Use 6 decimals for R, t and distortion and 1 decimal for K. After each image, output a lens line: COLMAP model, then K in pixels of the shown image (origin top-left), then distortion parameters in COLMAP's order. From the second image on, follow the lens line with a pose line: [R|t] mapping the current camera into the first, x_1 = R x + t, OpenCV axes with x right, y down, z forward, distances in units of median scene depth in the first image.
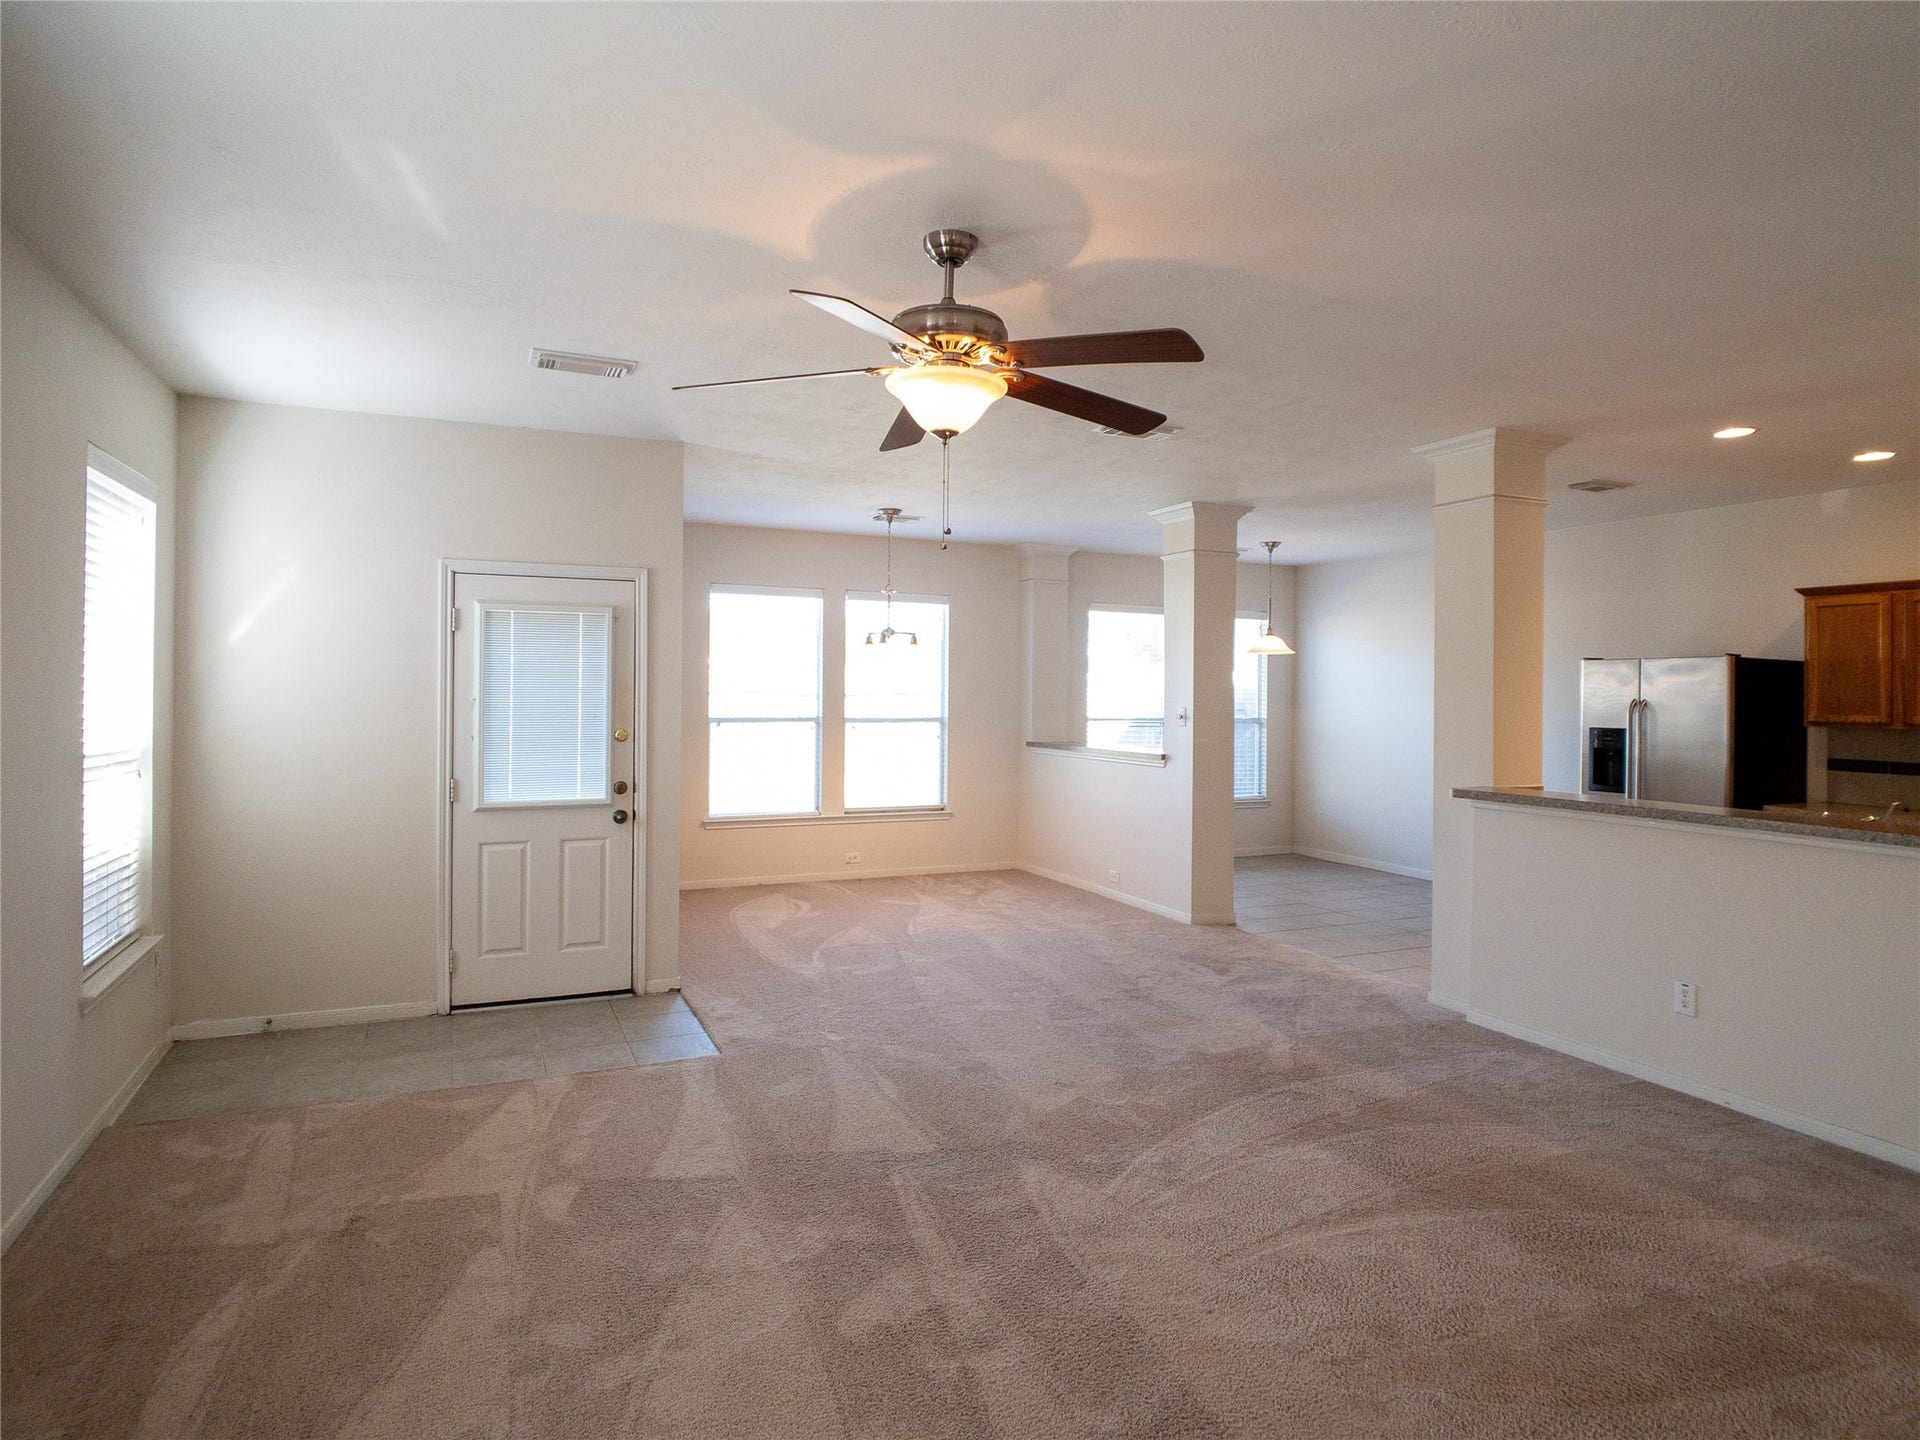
lens RADIAL K [[1102.6, 0, 960.0], [0, 1102.6, 720.0], [0, 0, 1]] dist [0.000812, 0.000293]
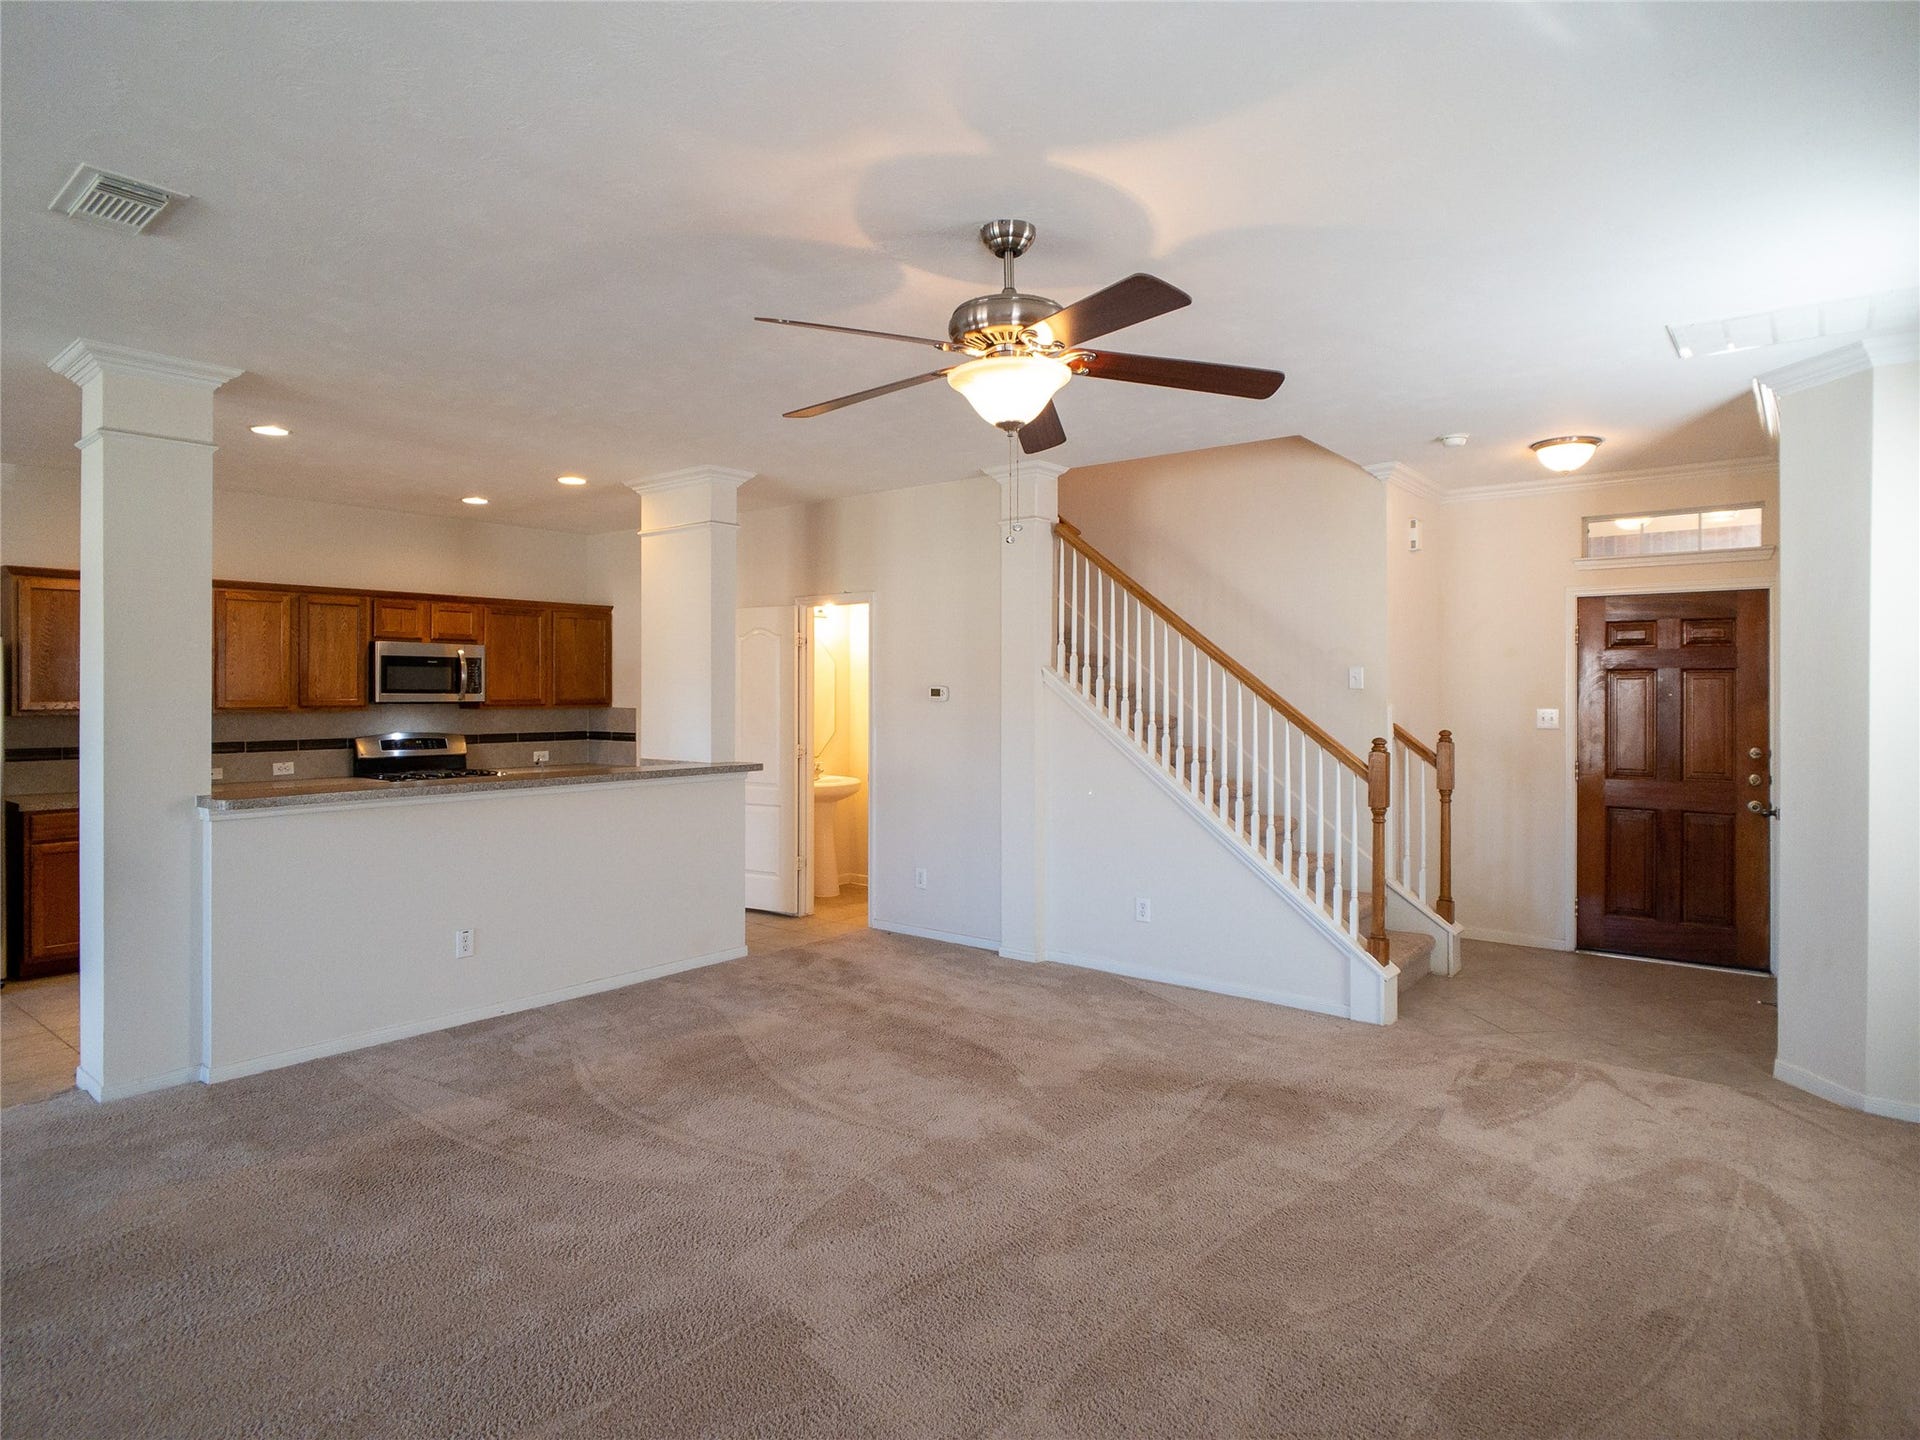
lens RADIAL K [[1102.6, 0, 960.0], [0, 1102.6, 720.0], [0, 0, 1]] dist [0.000812, 0.000293]
pose [[-0.484763, -0.026405, 0.874247, -0.657329], [0.001975, 0.999509, 0.031283, -0.023653], [-0.874643, 0.016891, -0.484473, 1.166556]]
